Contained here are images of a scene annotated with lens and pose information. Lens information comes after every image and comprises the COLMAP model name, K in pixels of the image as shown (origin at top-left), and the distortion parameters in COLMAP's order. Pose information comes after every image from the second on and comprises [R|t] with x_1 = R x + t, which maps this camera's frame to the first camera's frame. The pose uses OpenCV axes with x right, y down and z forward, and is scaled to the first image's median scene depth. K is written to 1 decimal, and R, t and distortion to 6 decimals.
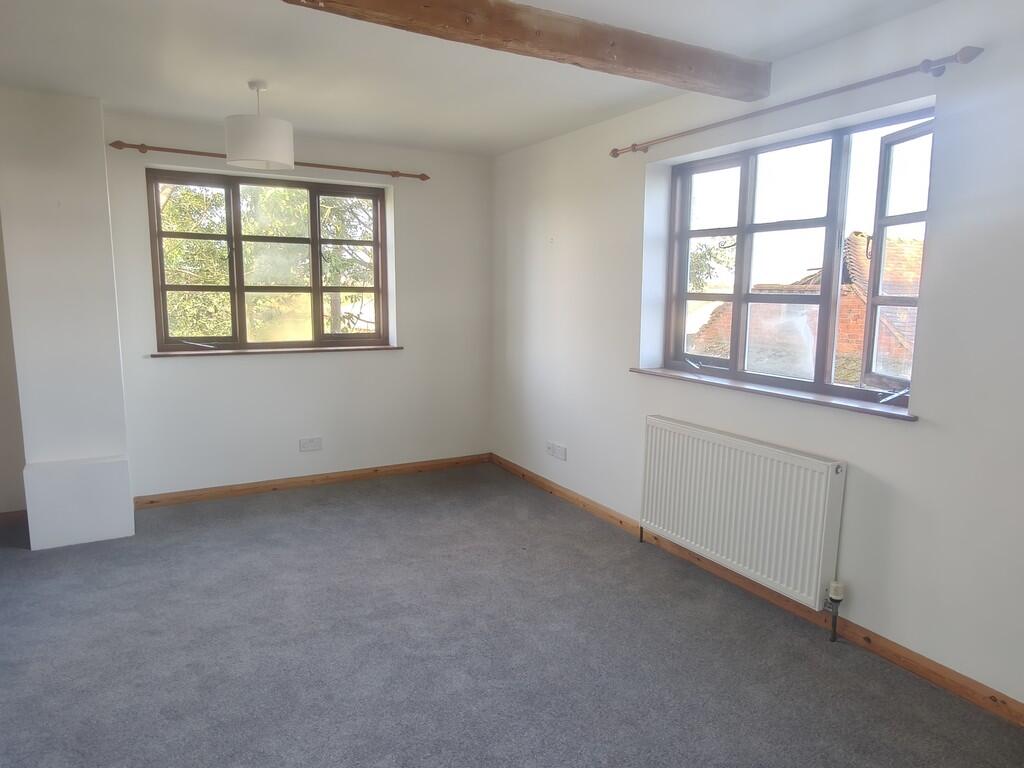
lens RADIAL K [[677.0, 0, 502.3], [0, 677.0, 389.6], [0, 0, 1]] dist [0.003158, 0.002228]
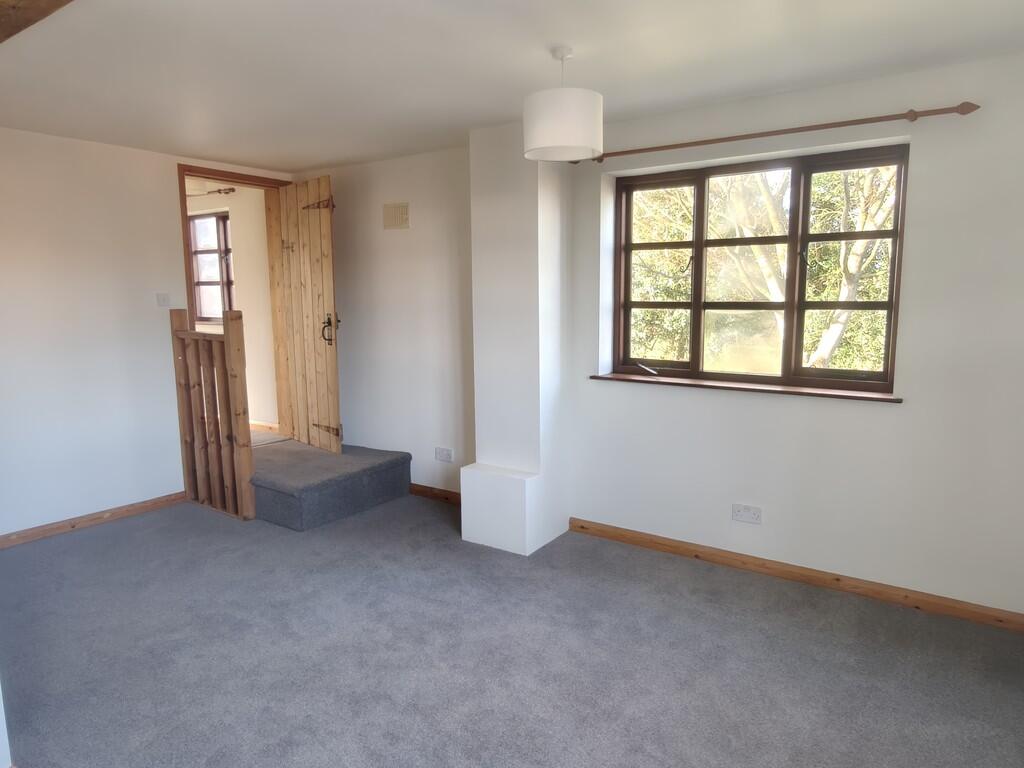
lens RADIAL K [[662.0, 0, 495.5], [0, 662.0, 389.1], [0, 0, 1]] dist [0.003362, 0.000902]
pose [[0.448942, 0.113126, -0.886371, 0.234967], [-0.113922, 0.991105, 0.068792, -0.077571], [0.886269, 0.070093, 0.457836, 0.430778]]
